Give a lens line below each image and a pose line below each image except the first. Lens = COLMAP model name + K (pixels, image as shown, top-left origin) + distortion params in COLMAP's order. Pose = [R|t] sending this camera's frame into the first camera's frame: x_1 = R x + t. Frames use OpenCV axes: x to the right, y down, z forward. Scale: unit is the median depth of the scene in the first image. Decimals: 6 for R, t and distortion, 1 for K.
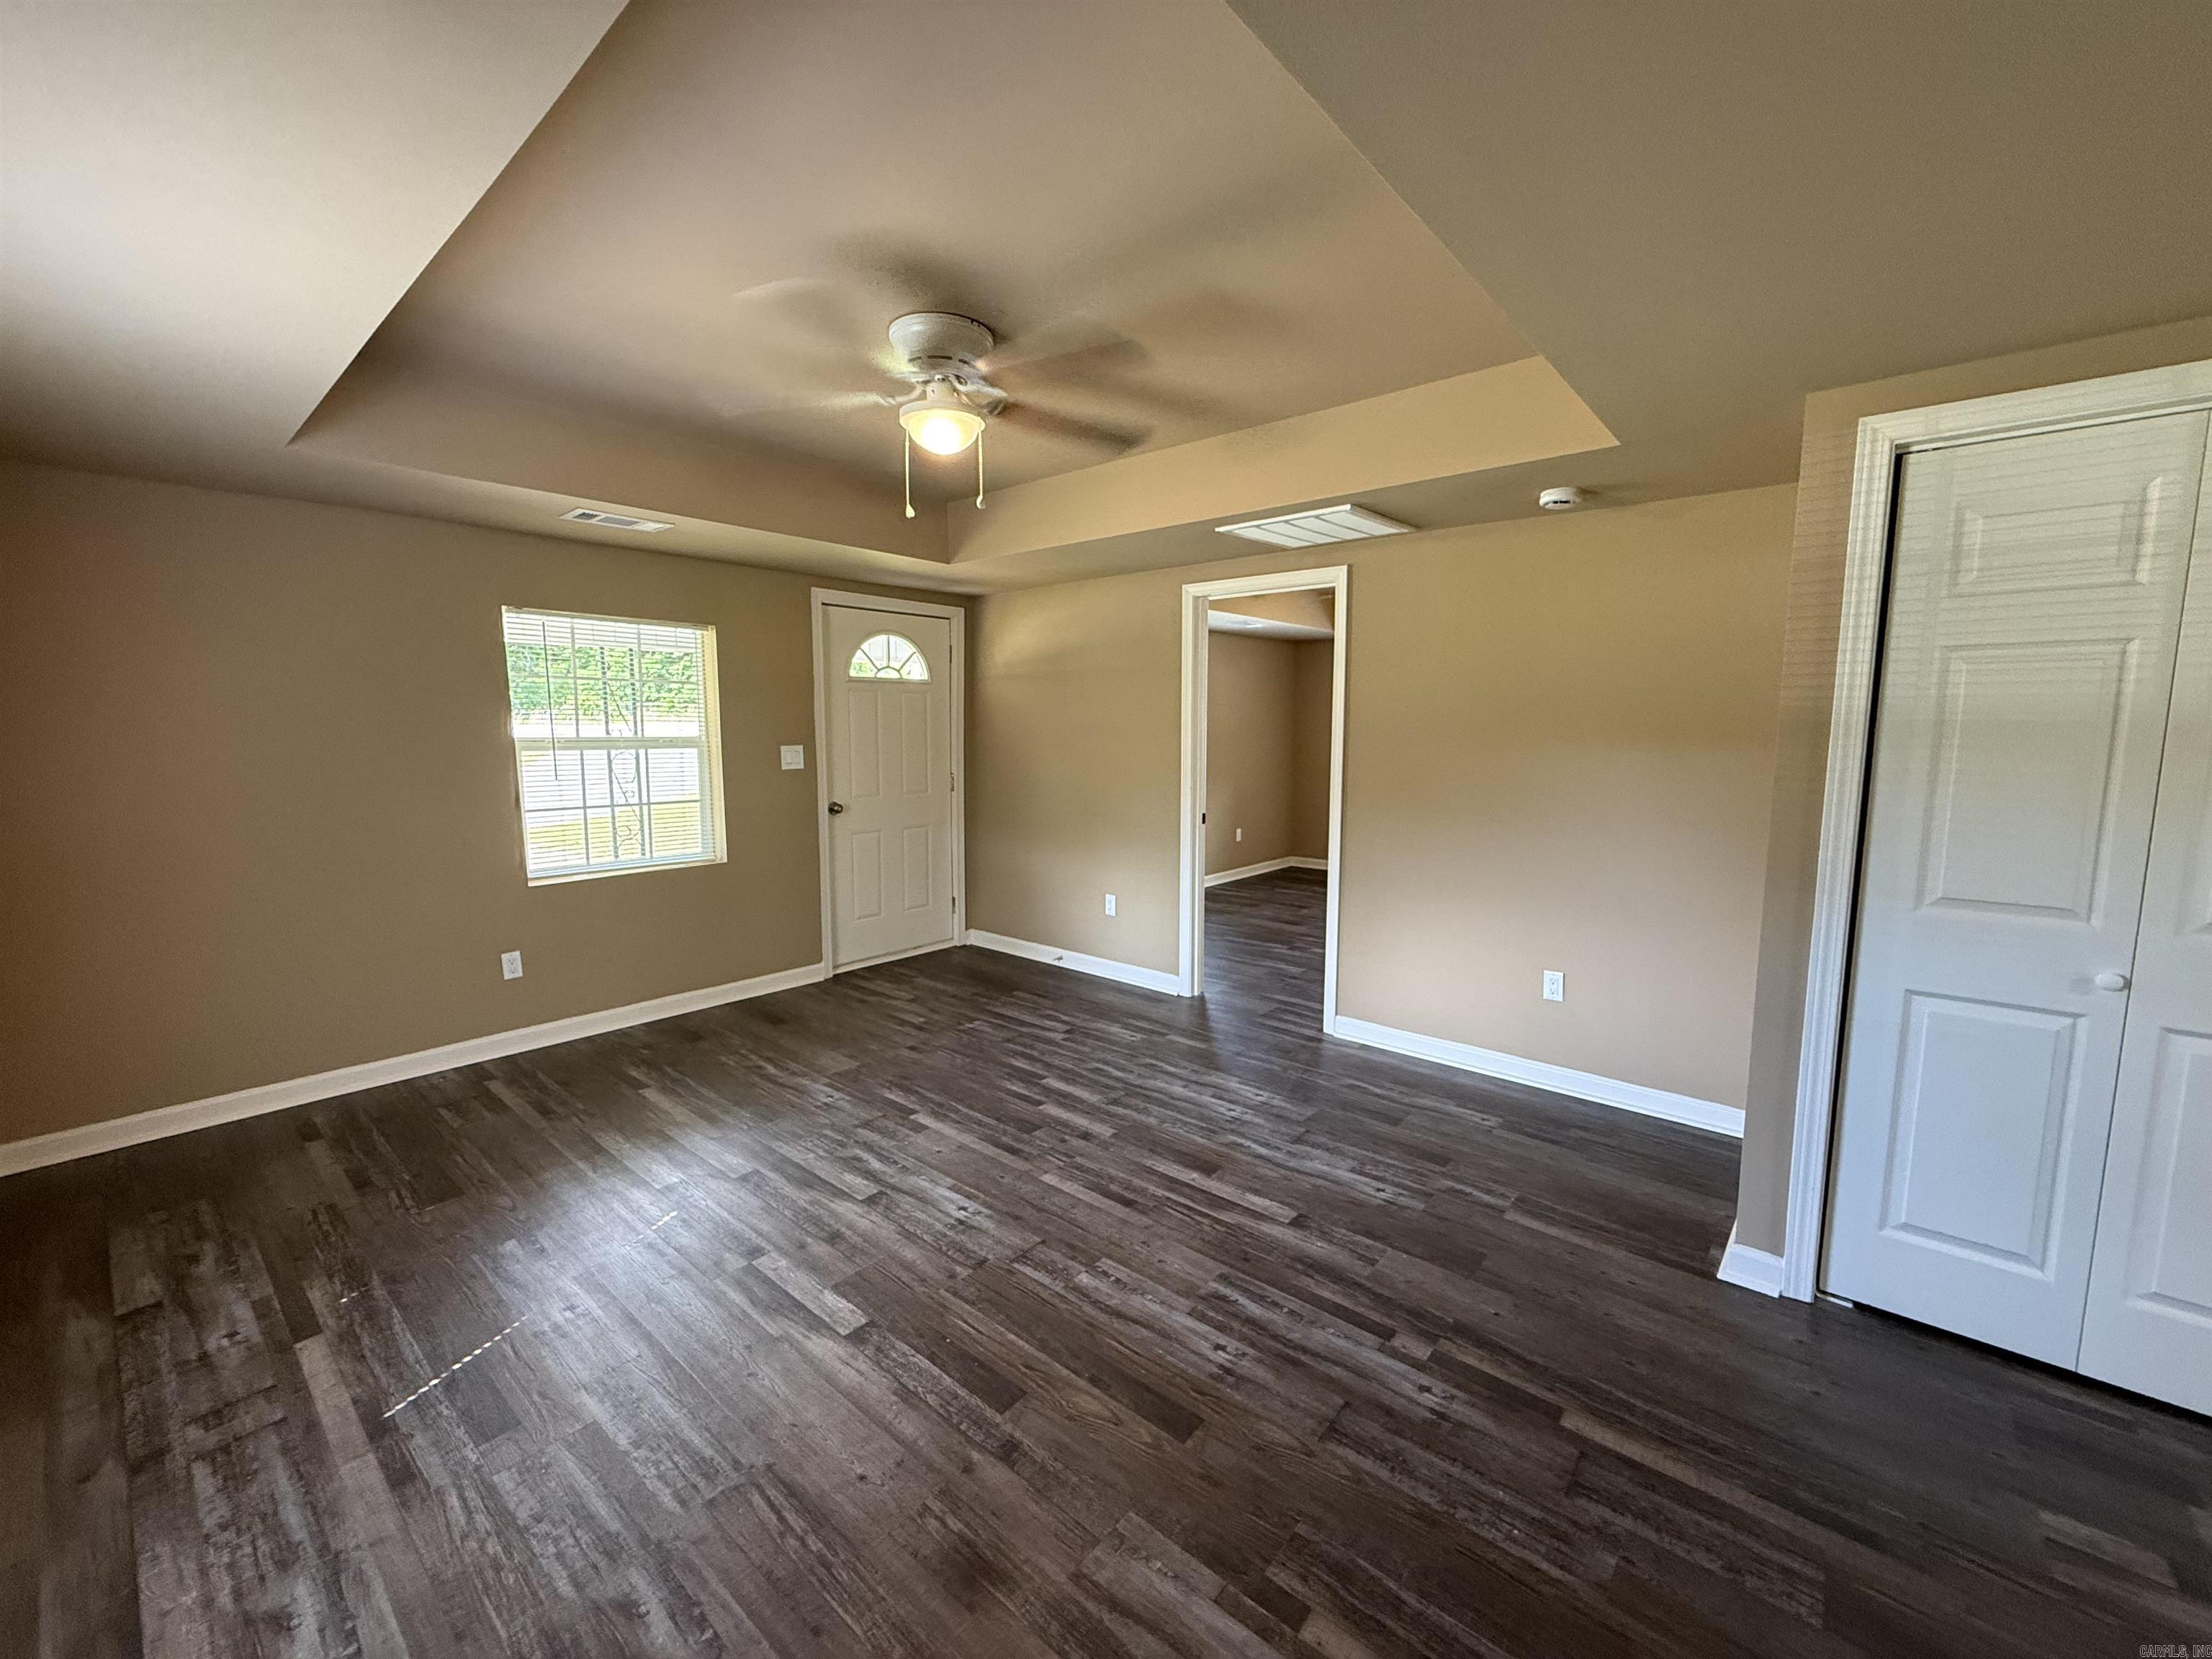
lens RADIAL K [[882.1, 0, 1112.7], [0, 882.1, 835.8], [0, 0, 1]] dist [0.000217, 0.000132]
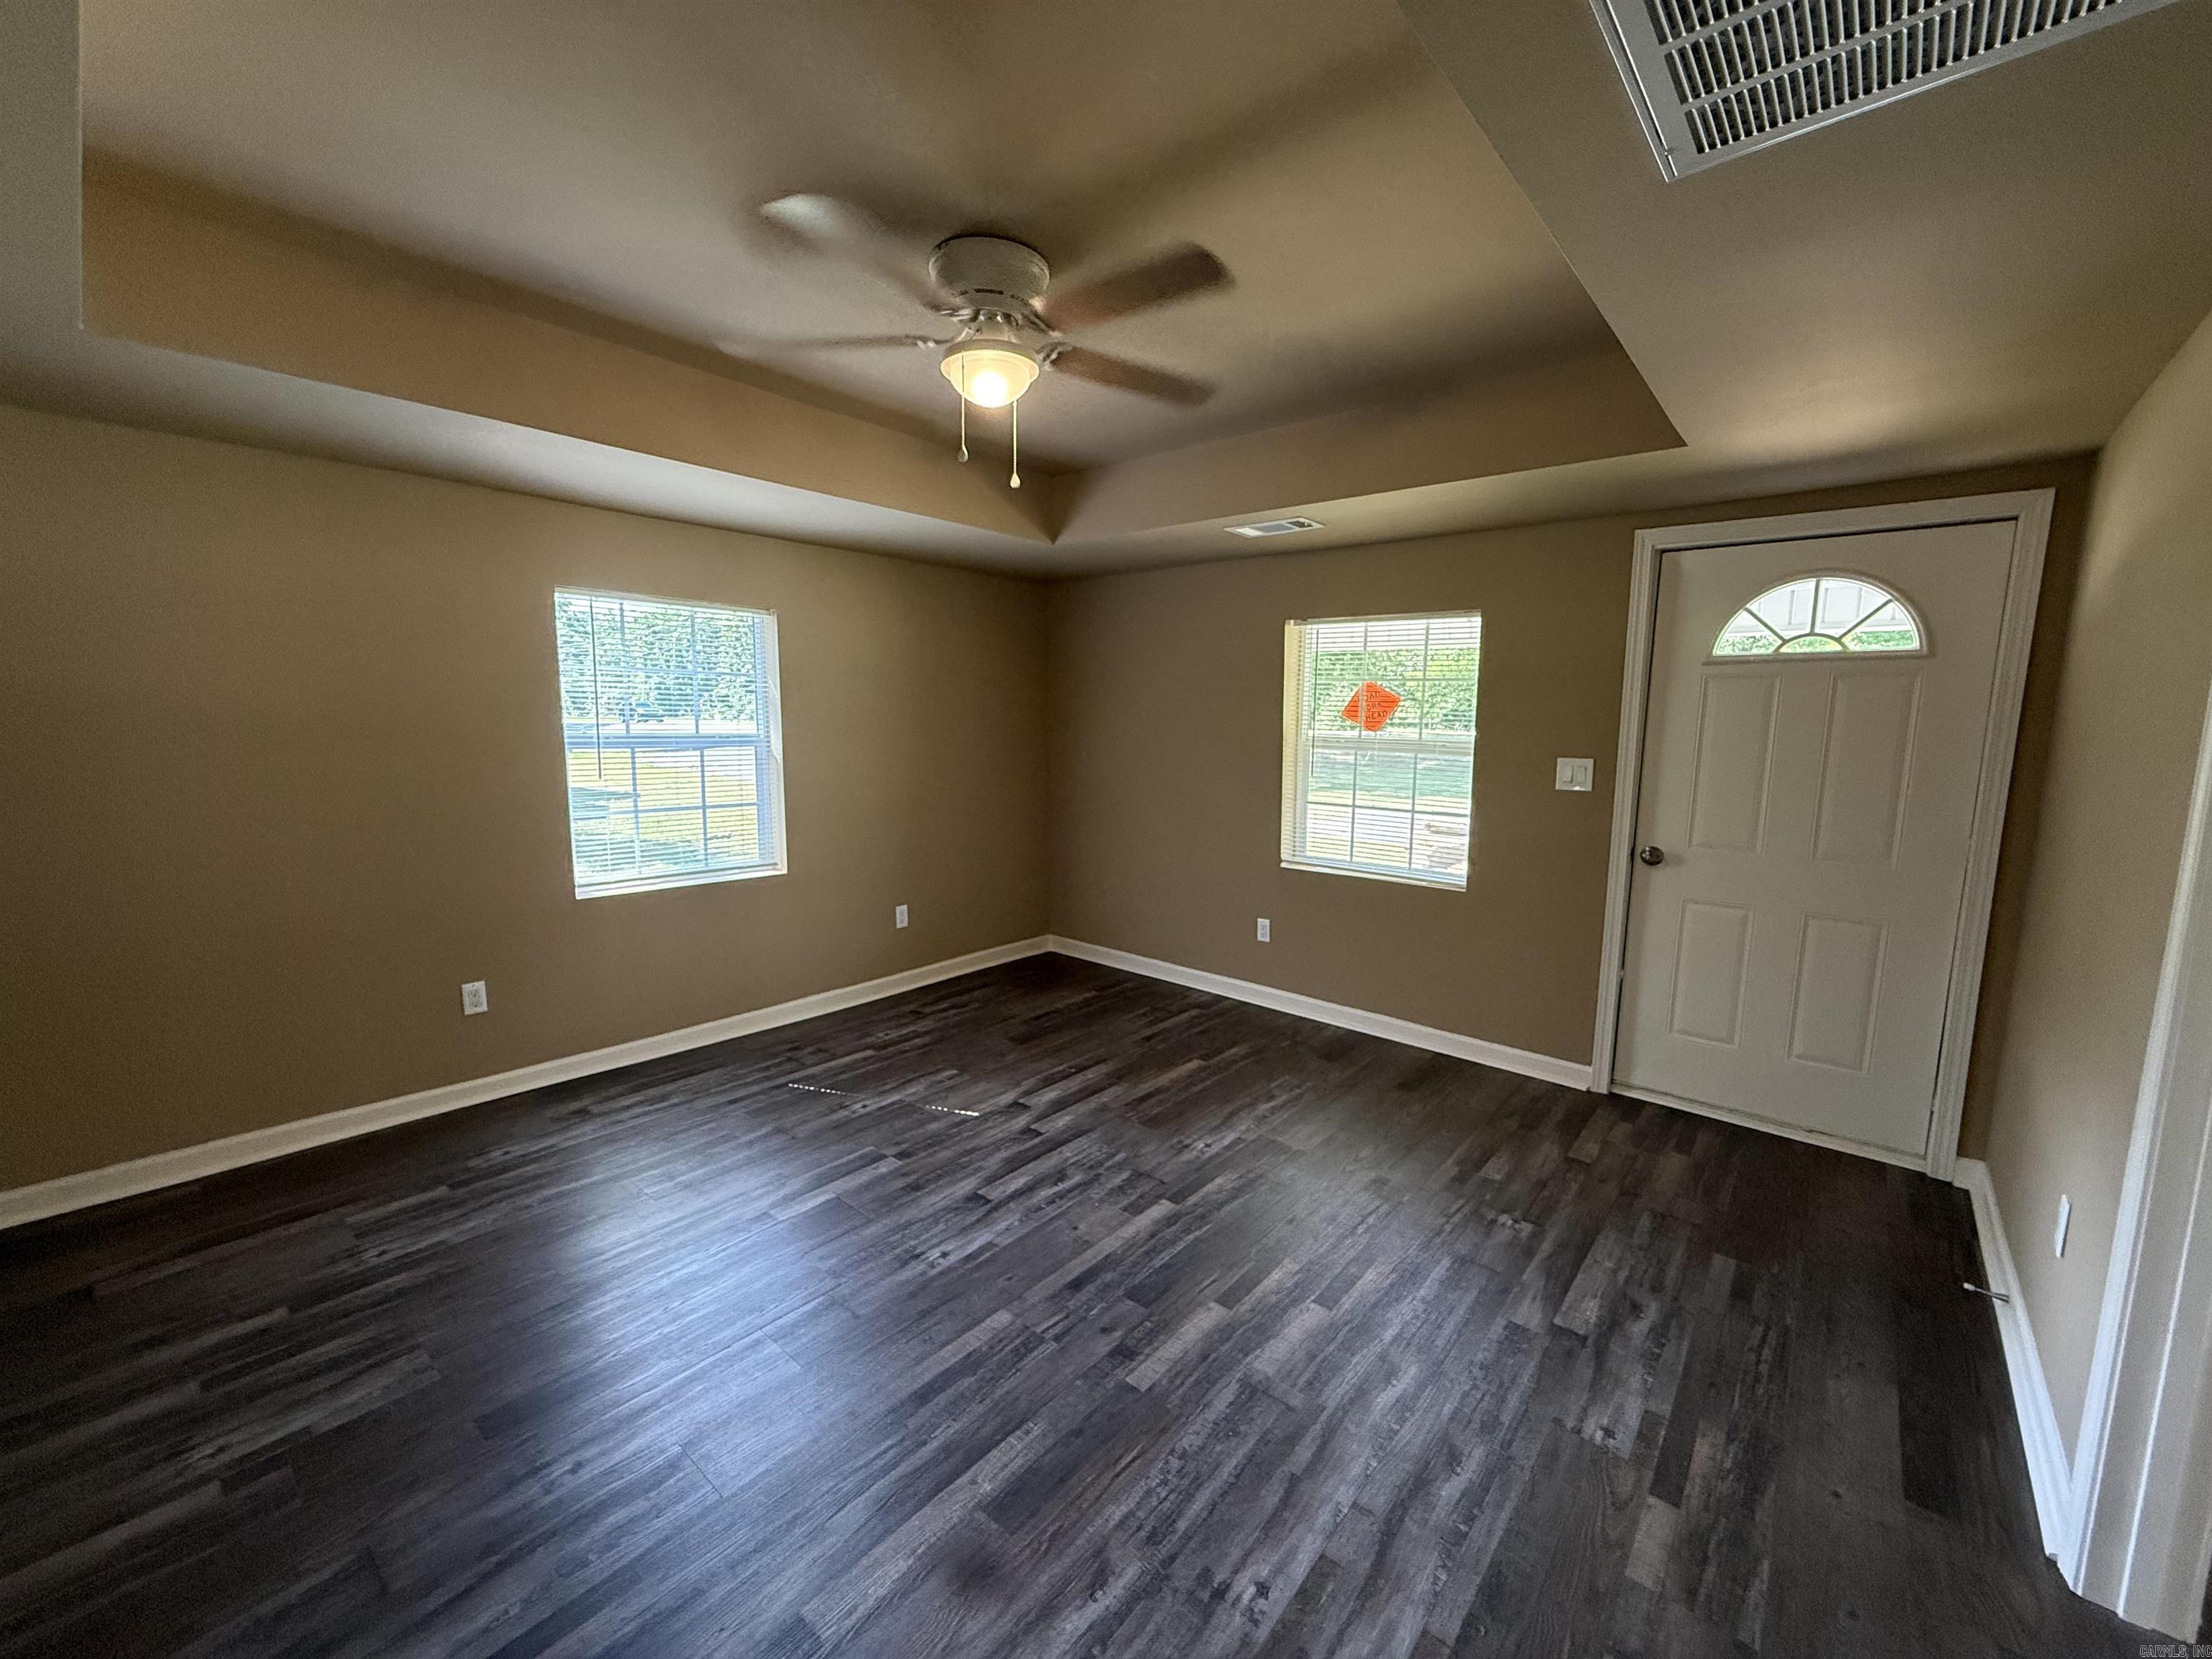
lens RADIAL K [[882.1, 0, 1091.3], [0, 882.1, 839.9], [0, 0, 1]] dist [0.000217, 0.000132]
pose [[-0.011025, 0.137109, -0.990495, 0.460815], [-0.143812, 0.980039, 0.137262, -0.097253], [0.989544, 0.143959, 0.008913, 0.747182]]
